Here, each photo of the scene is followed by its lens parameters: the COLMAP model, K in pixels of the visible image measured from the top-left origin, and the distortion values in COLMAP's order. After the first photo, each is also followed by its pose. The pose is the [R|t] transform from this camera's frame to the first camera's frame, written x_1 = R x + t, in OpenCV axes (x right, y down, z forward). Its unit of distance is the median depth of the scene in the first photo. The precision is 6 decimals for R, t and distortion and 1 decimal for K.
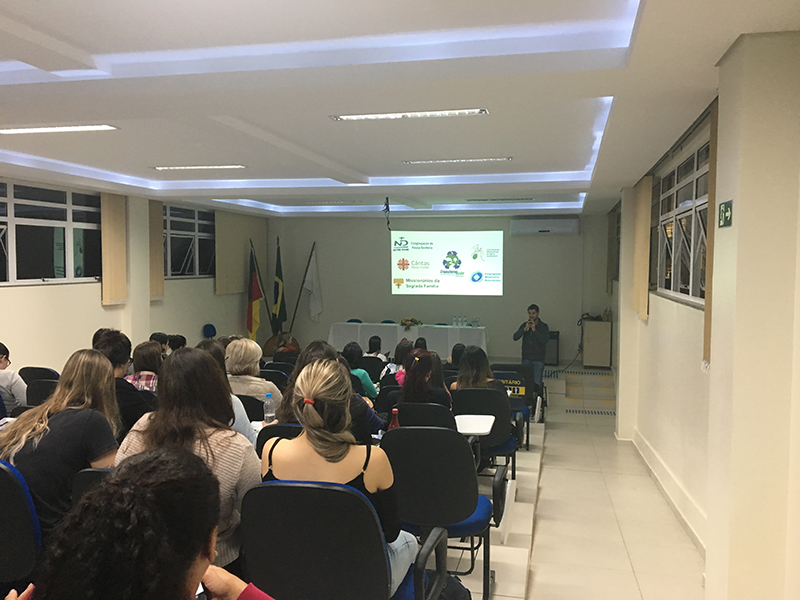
lens RADIAL K [[673.7, 0, 400.0], [0, 673.7, 300.0], [0, 0, 1]] dist [0.102258, -0.168032]
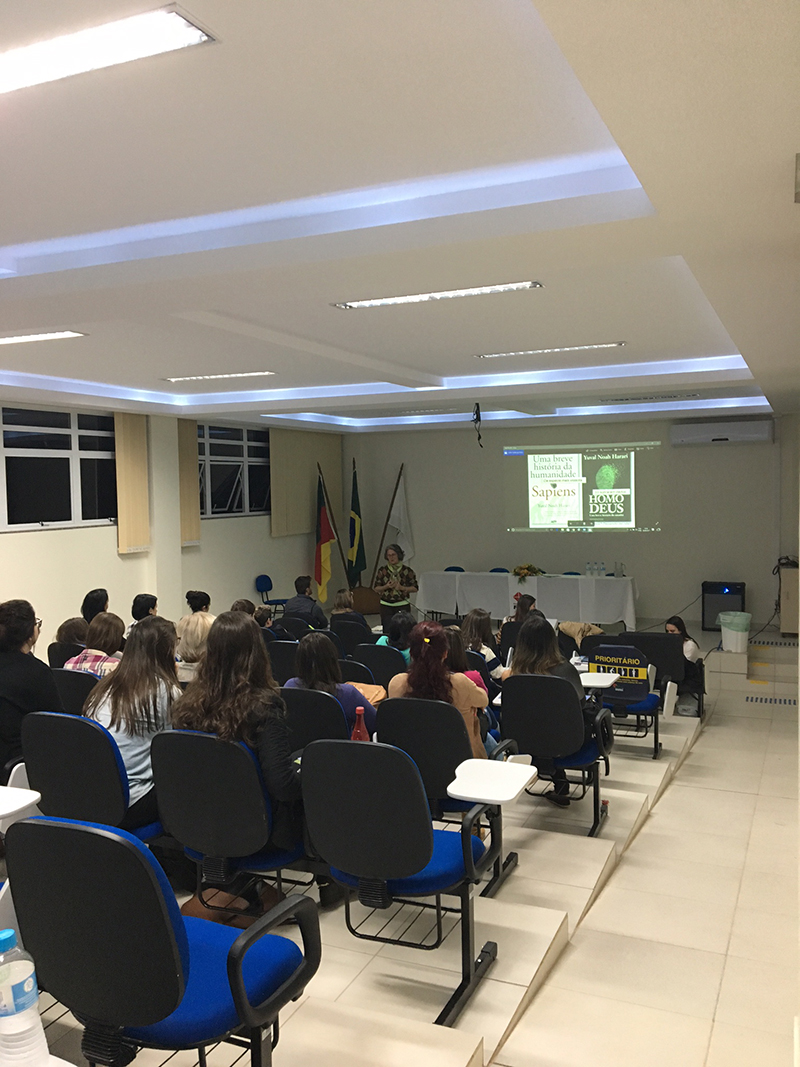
lens RADIAL K [[895.7, 0, 400.0], [0, 895.7, 533.5], [0, 0, 1]] dist [0.124201, -0.224956]
pose [[0.982700, -0.012777, -0.184765, 0.070041], [0.012409, 0.999918, -0.003143, -0.007191], [0.184790, 0.000796, 0.982778, 0.019572]]
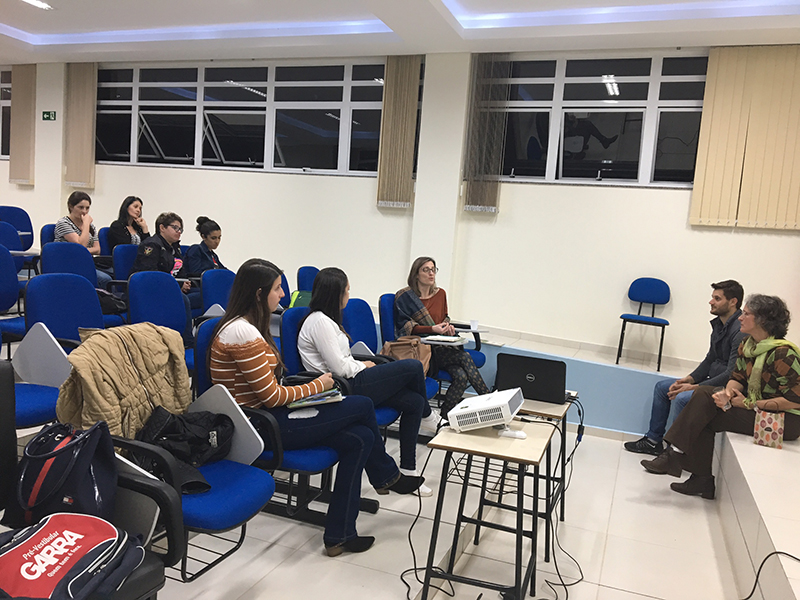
lens RADIAL K [[695.2, 0, 400.0], [0, 695.2, 300.0], [0, 0, 1]] dist [0.034102, -0.015763]
pose [[-0.153212, 0.192865, -0.969190, 0.305075], [-0.086090, 0.974436, 0.207518, -0.049007], [0.984436, 0.115232, -0.132692, 0.971279]]
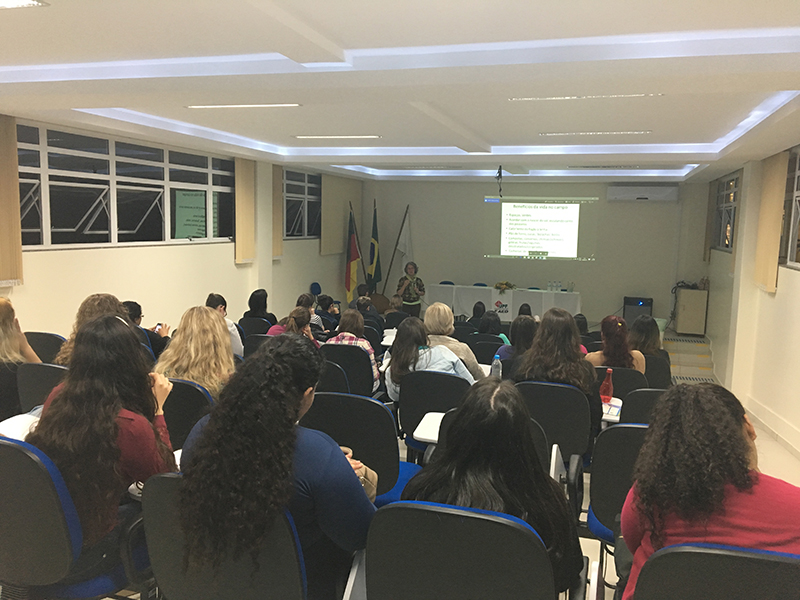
lens RADIAL K [[673.7, 0, 400.0], [0, 673.7, 300.0], [0, 0, 1]] dist [0.102258, -0.168032]
pose [[0.997710, 0.027981, -0.061578, -0.092304], [-0.024183, 0.997809, 0.061575, -0.005959], [0.063166, -0.059945, 0.996201, -0.046039]]
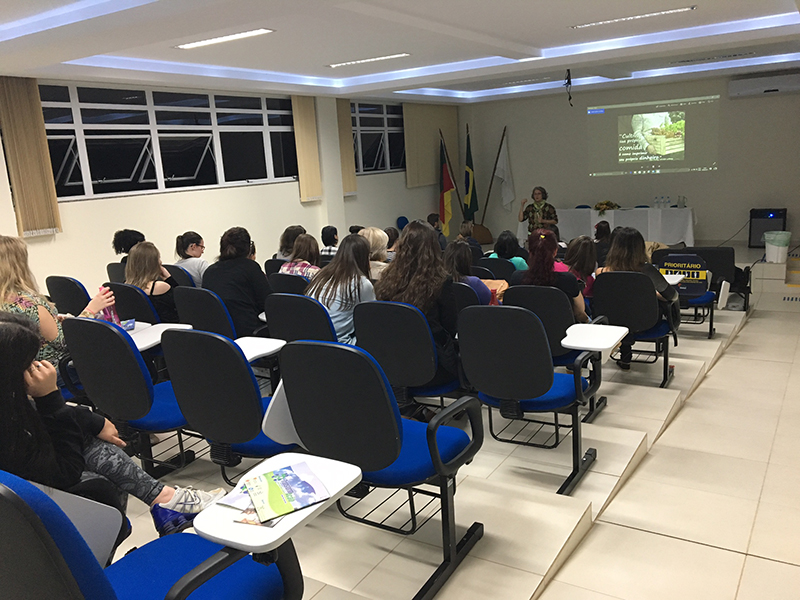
lens RADIAL K [[673.7, 0, 400.0], [0, 673.7, 300.0], [0, 0, 1]] dist [0.102258, -0.168032]
pose [[0.945736, 0.002614, -0.324926, 0.060786], [0.049288, 0.987243, 0.151403, 0.005447], [0.321176, -0.159202, 0.933542, 0.004543]]
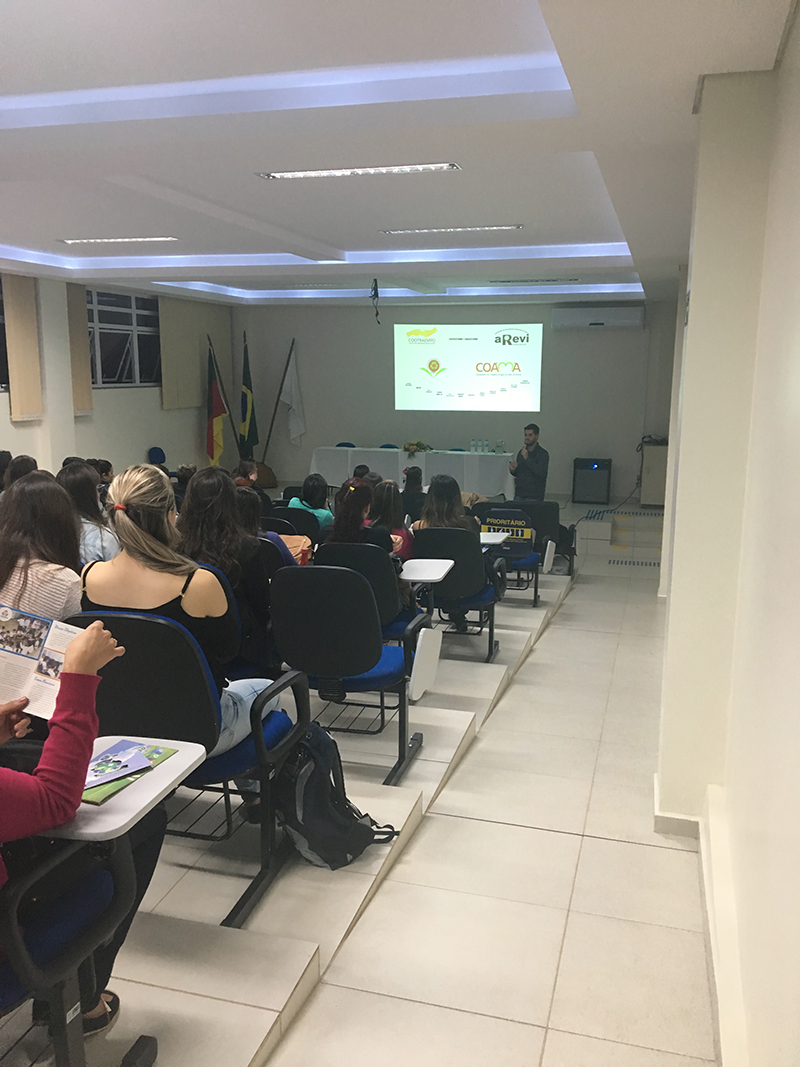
lens RADIAL K [[895.7, 0, 400.0], [0, 895.7, 533.5], [0, 0, 1]] dist [0.124201, -0.224956]
pose [[0.998958, 0.009335, -0.044672, 0.050745], [-0.003556, 0.991802, 0.127733, 0.000484], [0.045498, -0.127441, 0.990802, -0.030127]]
